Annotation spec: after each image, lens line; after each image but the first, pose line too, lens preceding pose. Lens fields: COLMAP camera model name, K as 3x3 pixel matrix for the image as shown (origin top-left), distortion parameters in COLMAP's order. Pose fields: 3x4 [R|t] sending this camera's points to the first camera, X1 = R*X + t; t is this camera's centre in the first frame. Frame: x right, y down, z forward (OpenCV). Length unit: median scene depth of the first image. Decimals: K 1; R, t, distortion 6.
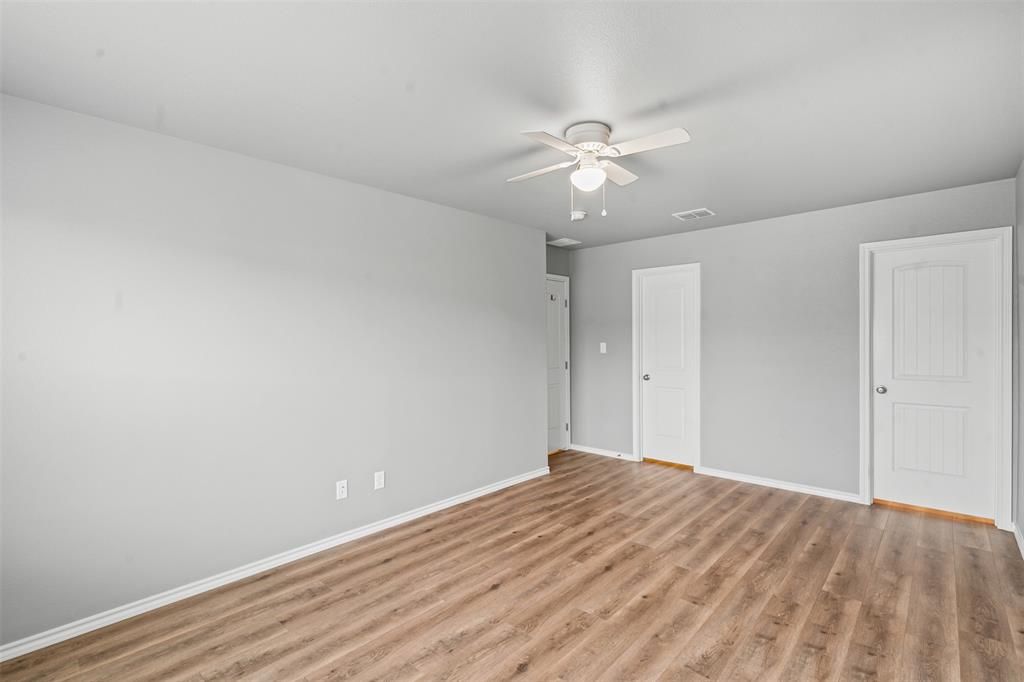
lens RADIAL K [[469.6, 0, 509.8], [0, 469.6, 341.4], [0, 0, 1]] dist [-0.004811, 0.002218]
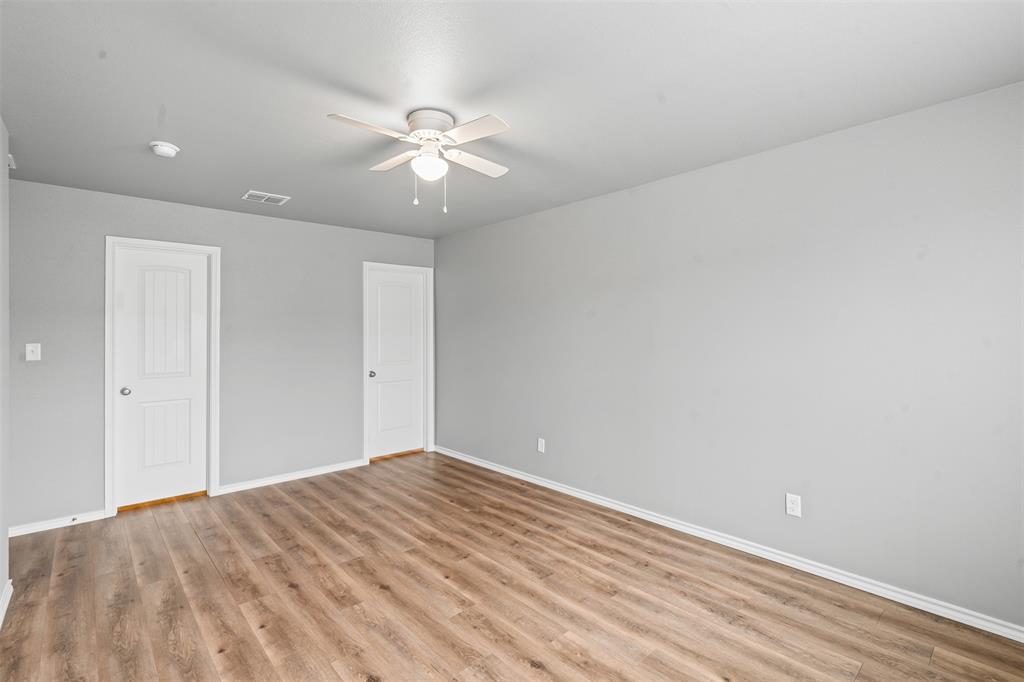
lens RADIAL K [[469.6, 0, 509.9], [0, 469.6, 318.0], [0, 0, 1]] dist [-0.004811, 0.002218]
pose [[0.083365, 0.041400, 0.995659, -0.635595], [0.010321, 0.999047, -0.042405, 0.003005], [-0.996466, 0.013811, 0.082858, 0.616982]]
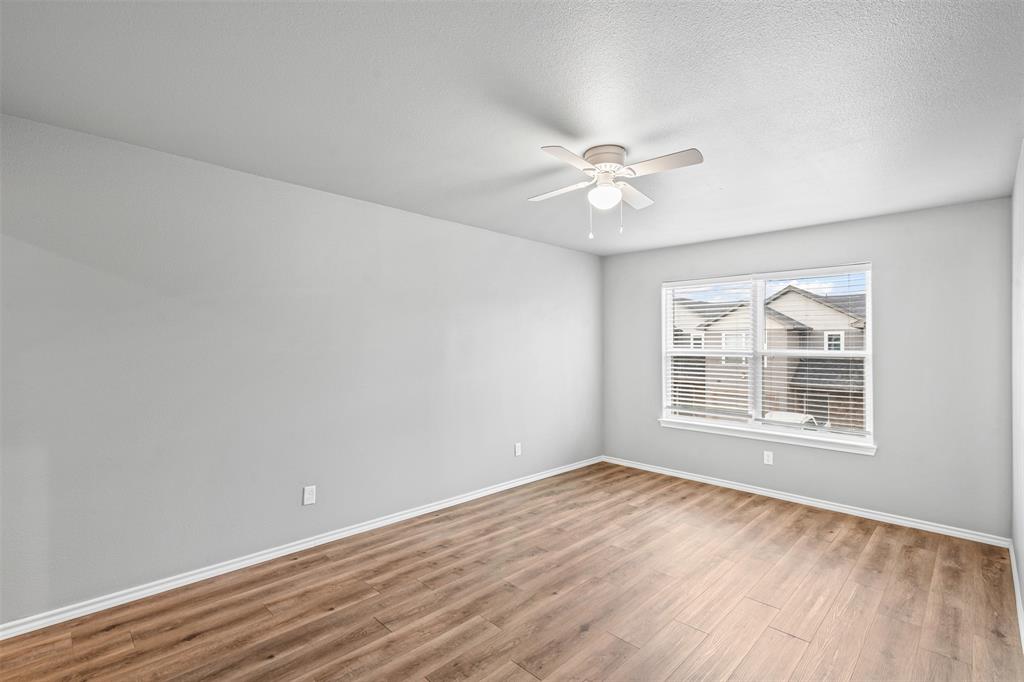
lens RADIAL K [[469.6, 0, 510.8], [0, 469.6, 357.2], [0, 0, 1]] dist [-0.004811, 0.002218]
pose [[-0.999411, -0.000004, 0.034305, 0.284226], [0.001028, 0.999547, 0.030077, -0.015295], [-0.034290, 0.030095, -0.998959, 1.655813]]
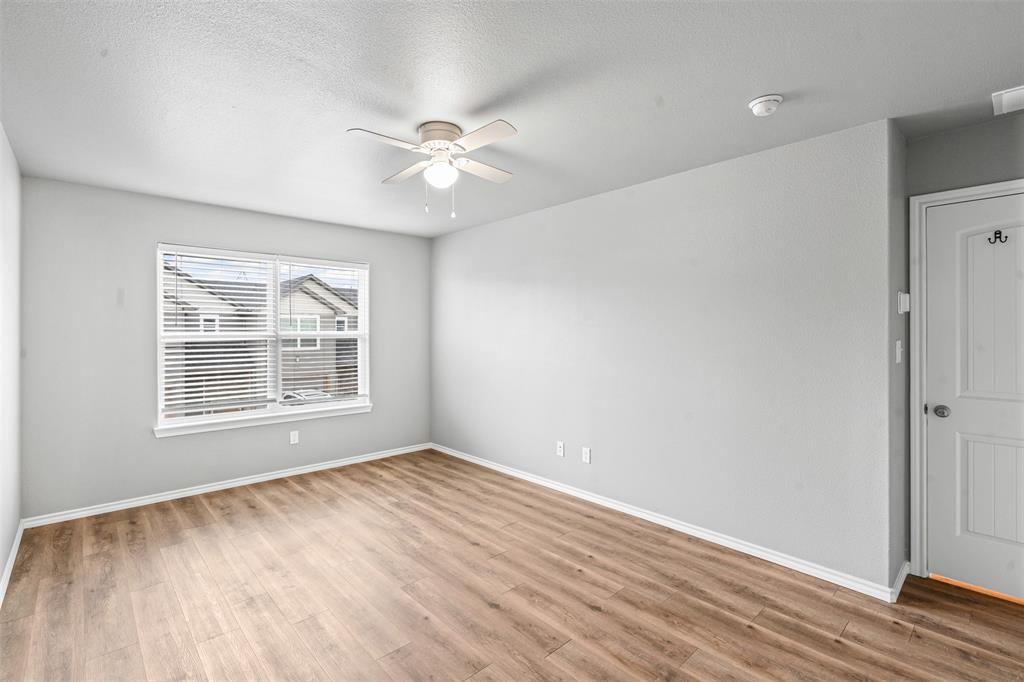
lens RADIAL K [[469.6, 0, 507.4], [0, 469.6, 338.0], [0, 0, 1]] dist [-0.004811, 0.002218]
pose [[-0.079370, 0.026963, -0.996481, 0.943700], [-0.003774, 0.999619, 0.027348, -0.018200], [0.996838, 0.005932, -0.079238, 0.992561]]
